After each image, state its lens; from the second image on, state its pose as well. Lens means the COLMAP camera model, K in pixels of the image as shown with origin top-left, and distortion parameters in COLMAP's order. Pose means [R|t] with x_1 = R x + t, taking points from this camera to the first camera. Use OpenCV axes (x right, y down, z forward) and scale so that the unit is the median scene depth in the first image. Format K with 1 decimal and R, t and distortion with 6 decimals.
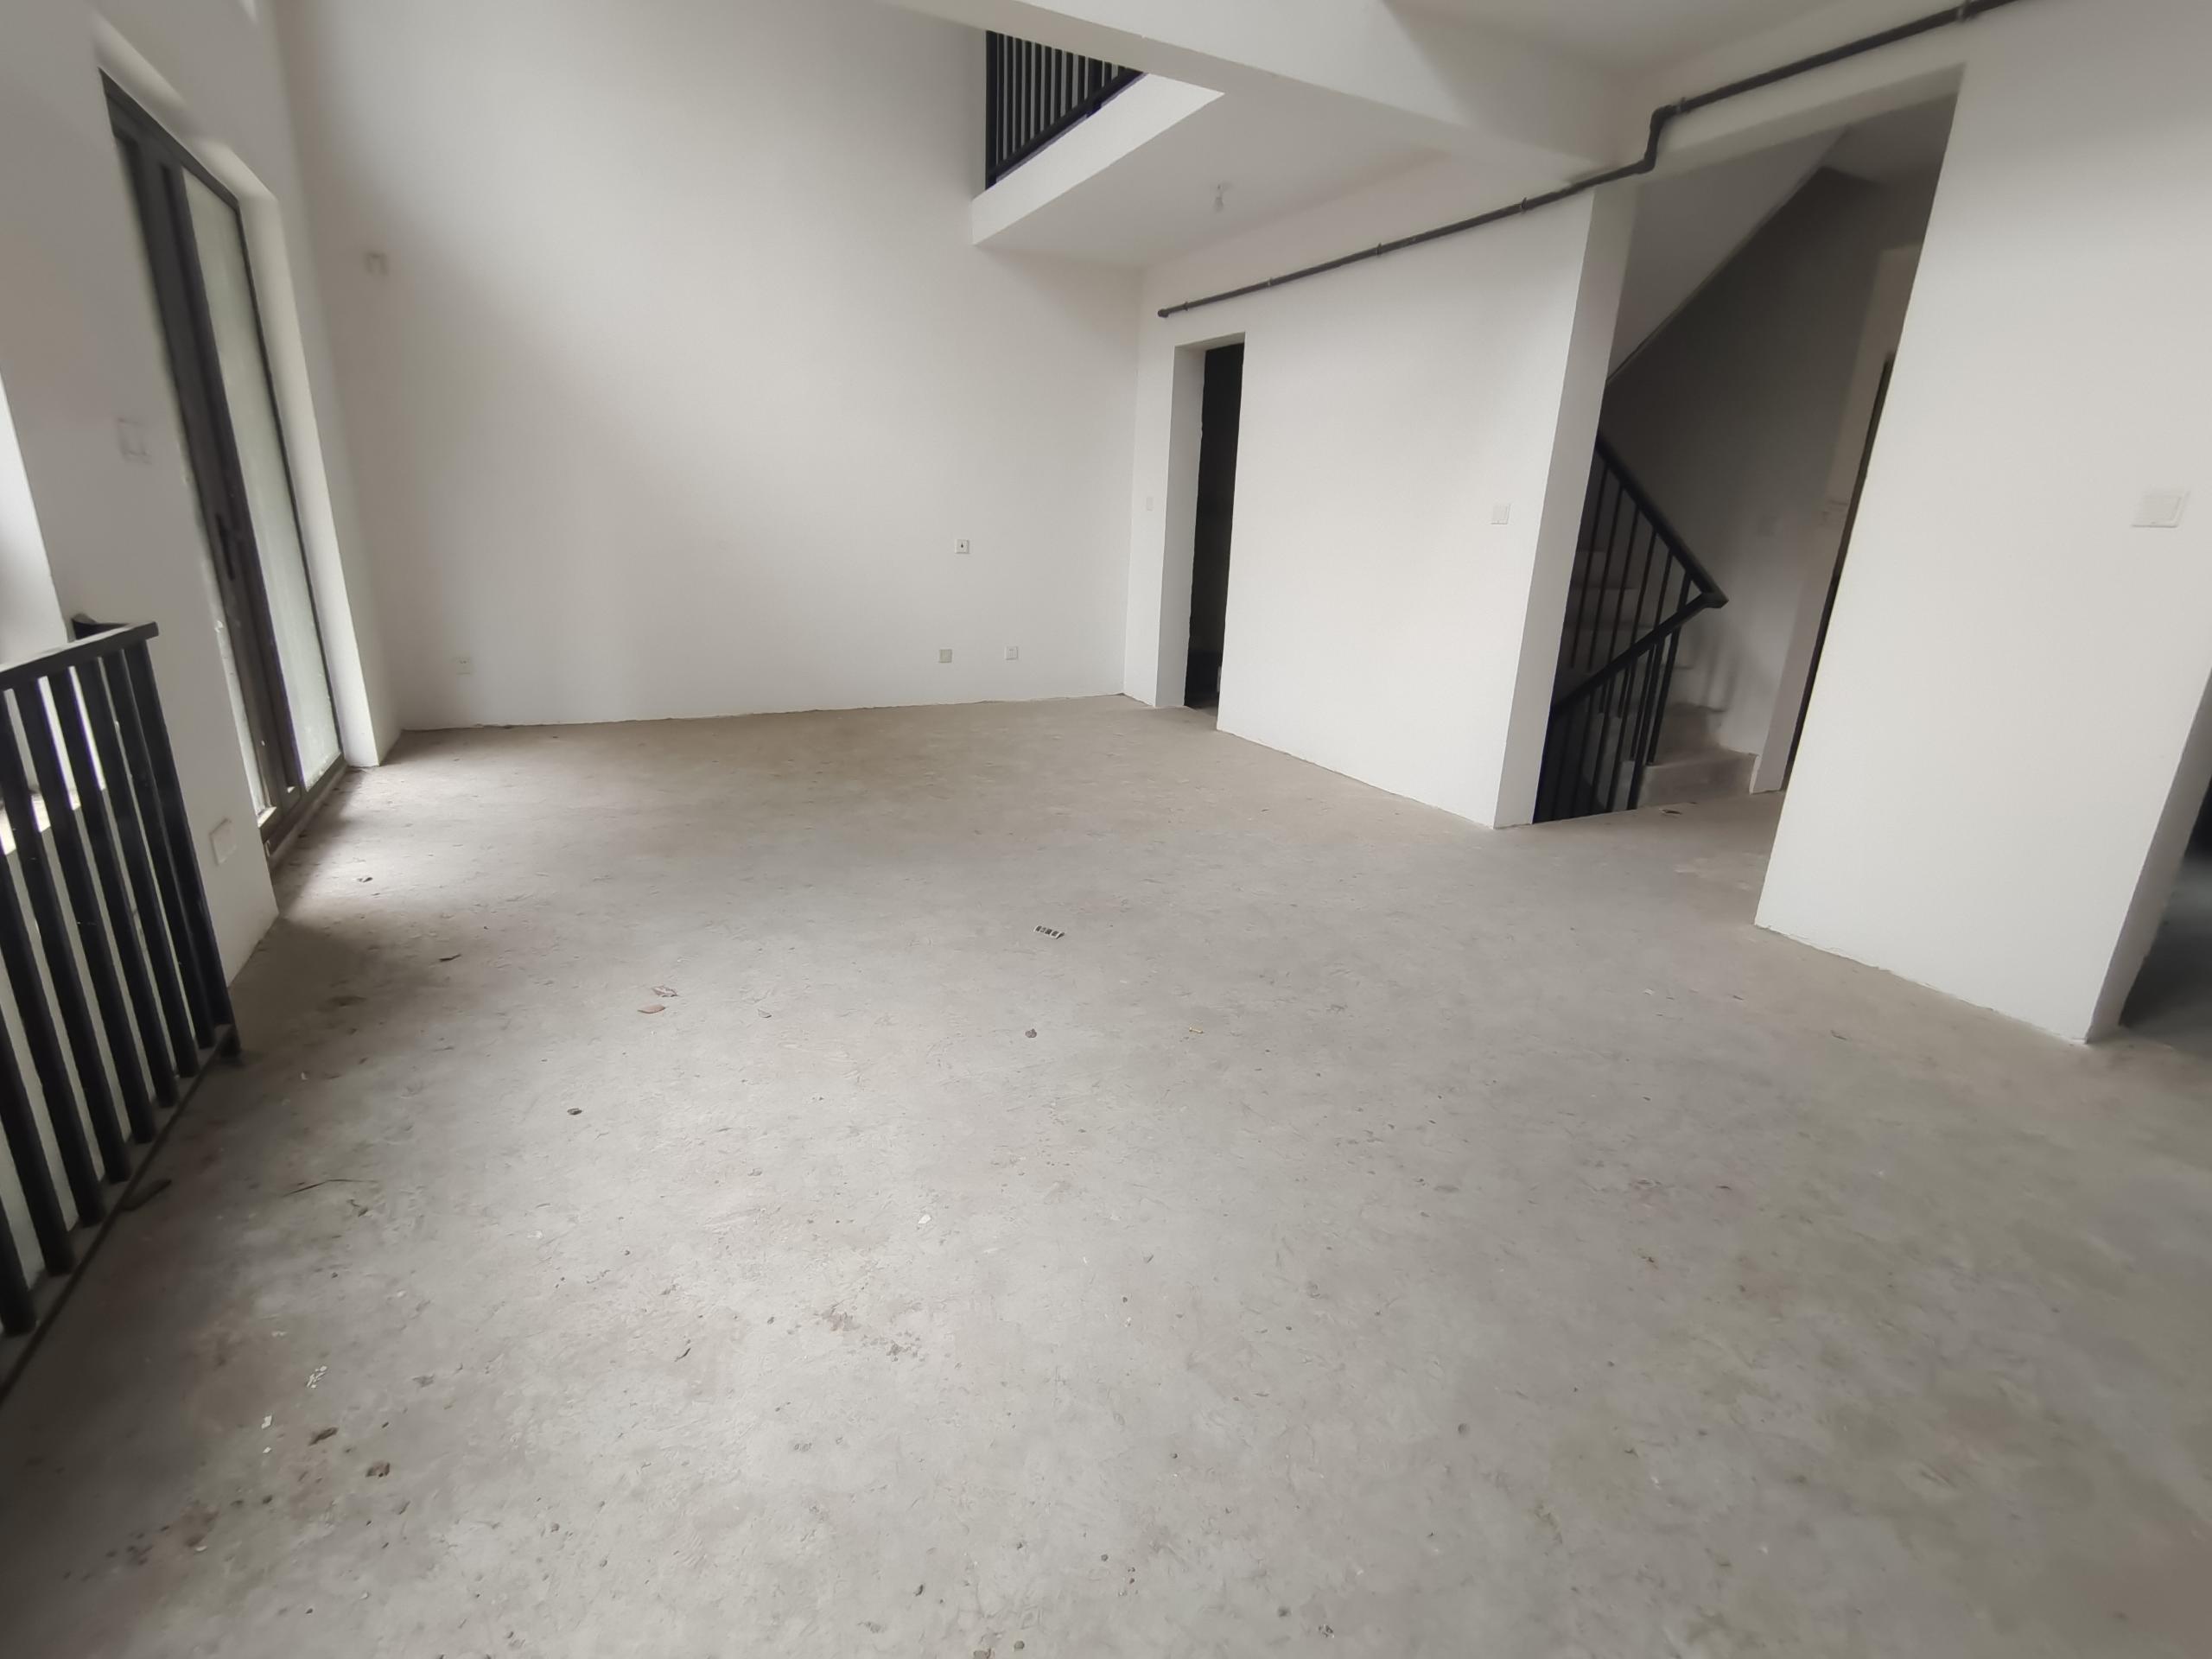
lens RADIAL K [[1023.8, 0, 1105.8], [0, 1023.8, 838.4], [0, 0, 1]] dist [0.021047, 0.002441]
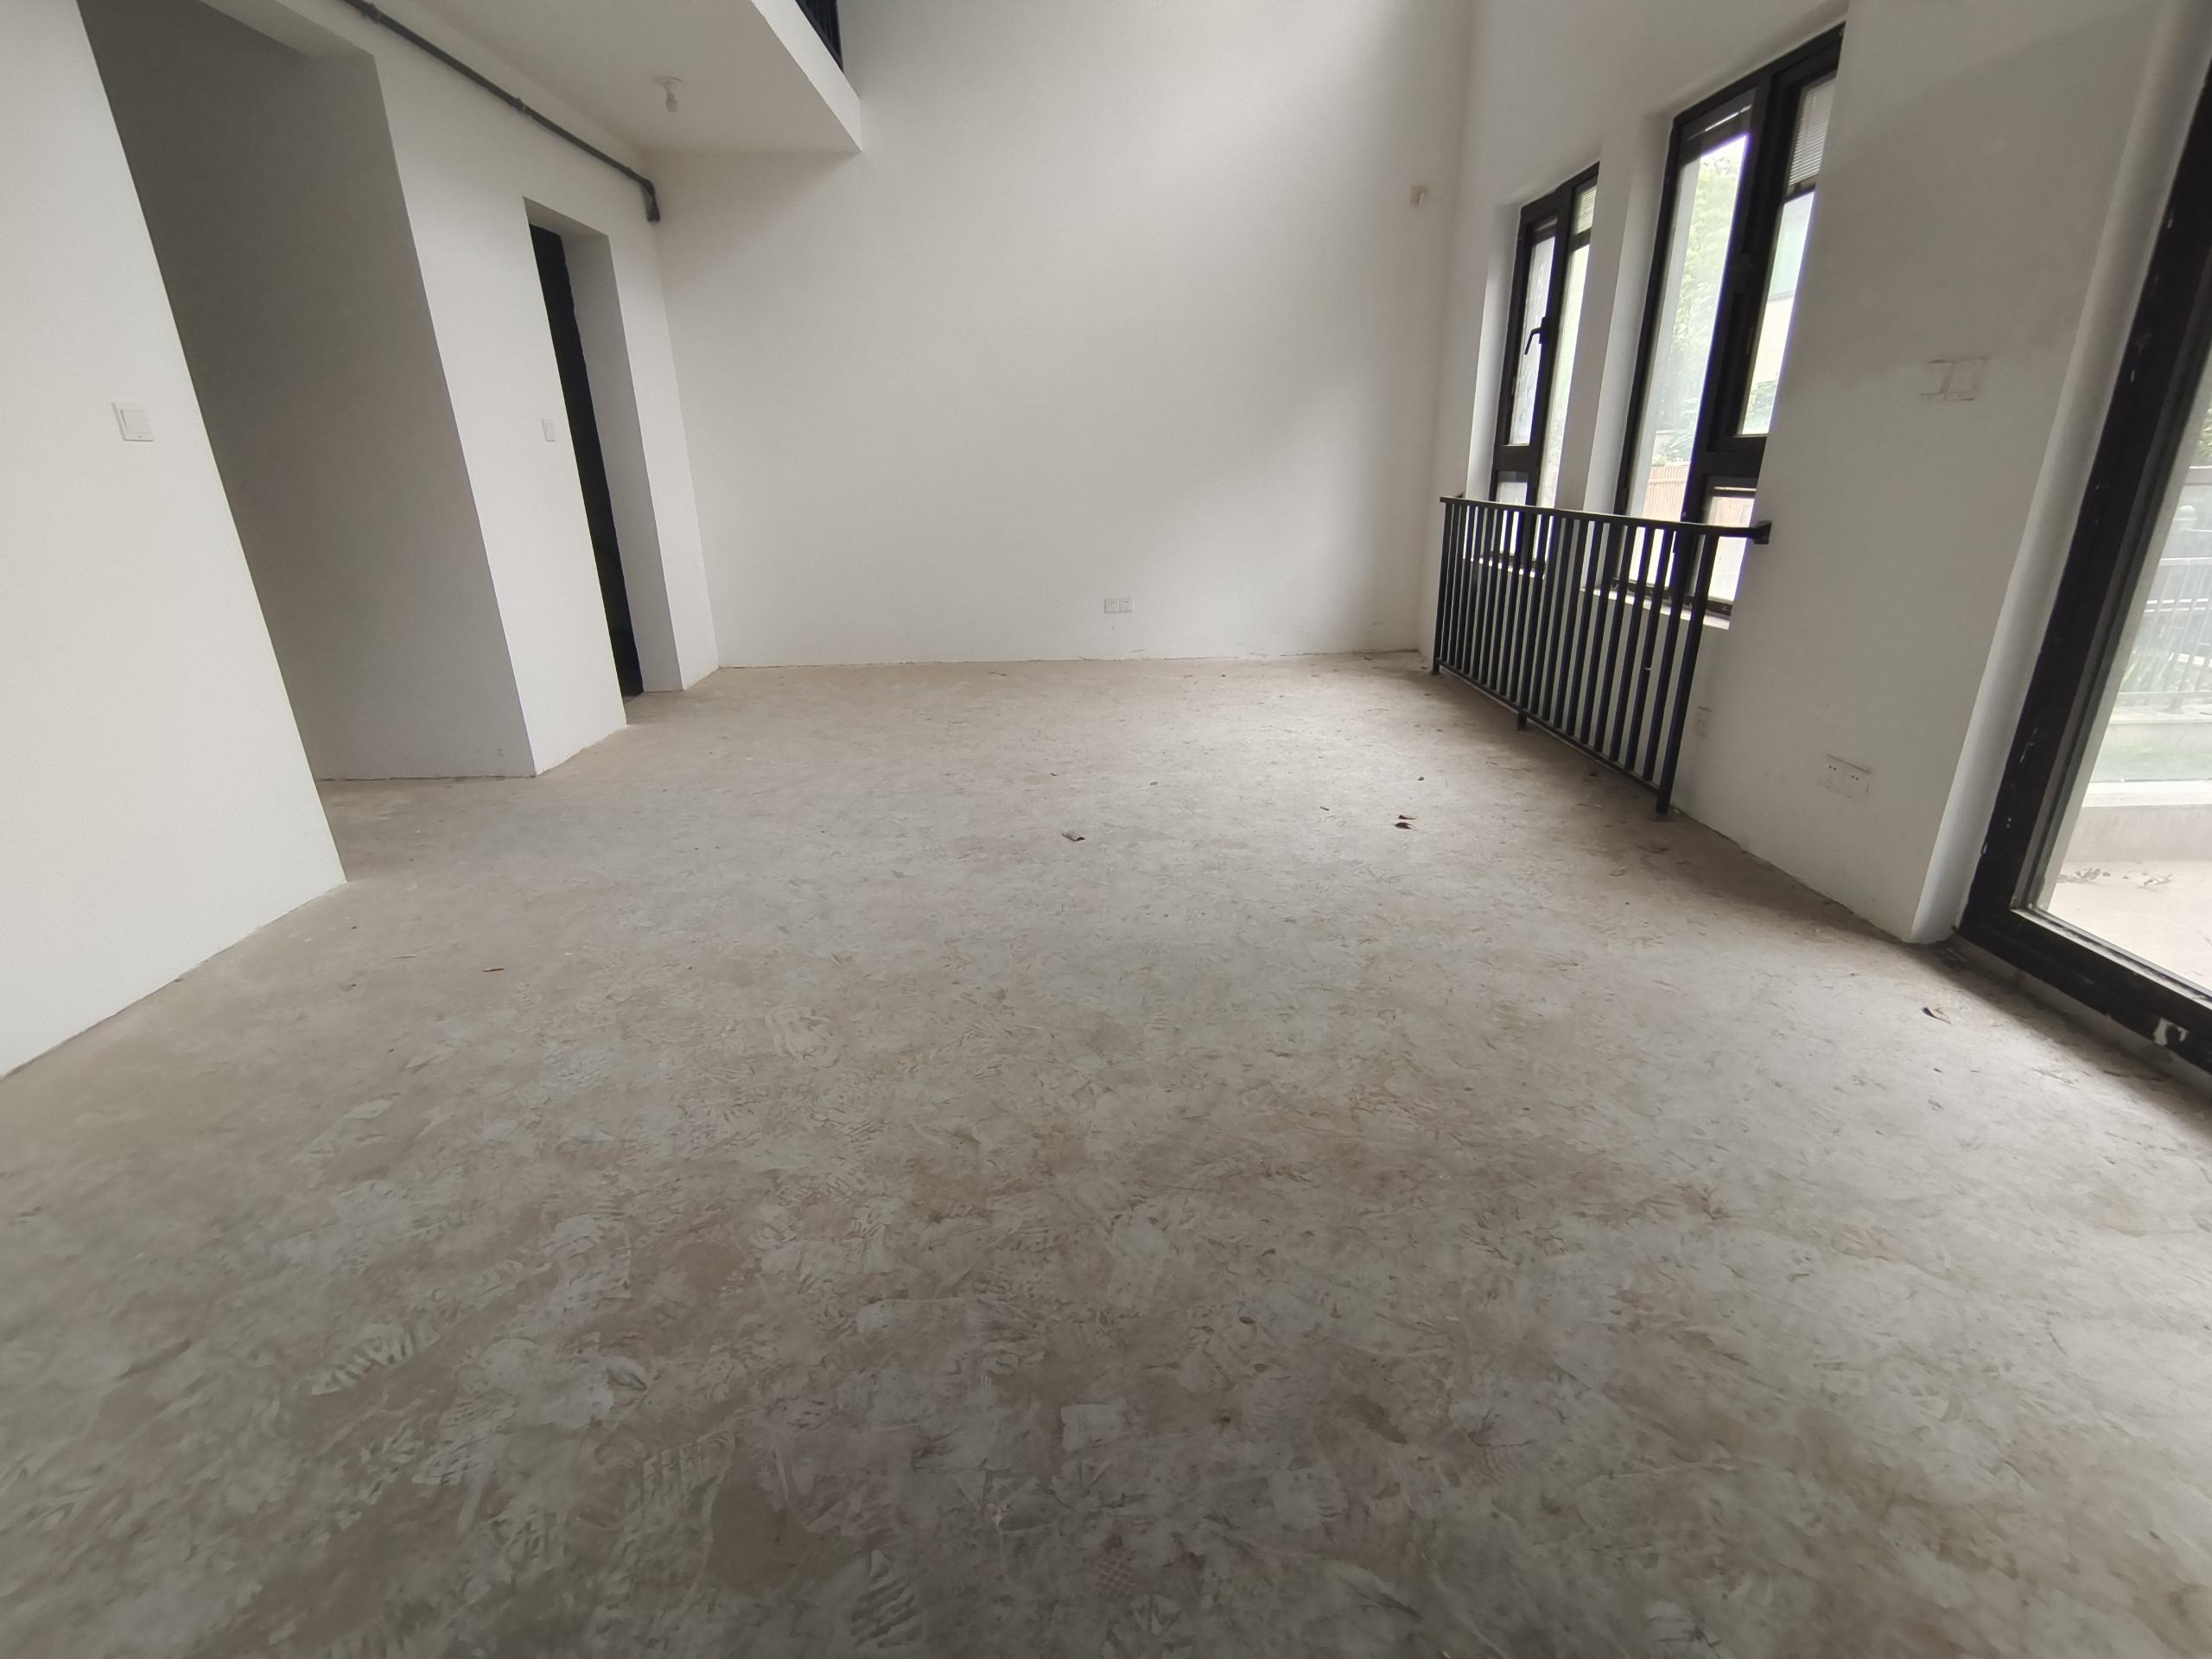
lens RADIAL K [[1023.8, 0, 1103.5], [0, 1023.8, 817.2], [0, 0, 1]] dist [0.021047, 0.002441]
pose [[-0.897587, -0.165716, 0.408505, -0.611373], [0.119306, 0.800759, 0.586984, -0.651142], [-0.424386, 0.575607, -0.698980, 2.034515]]
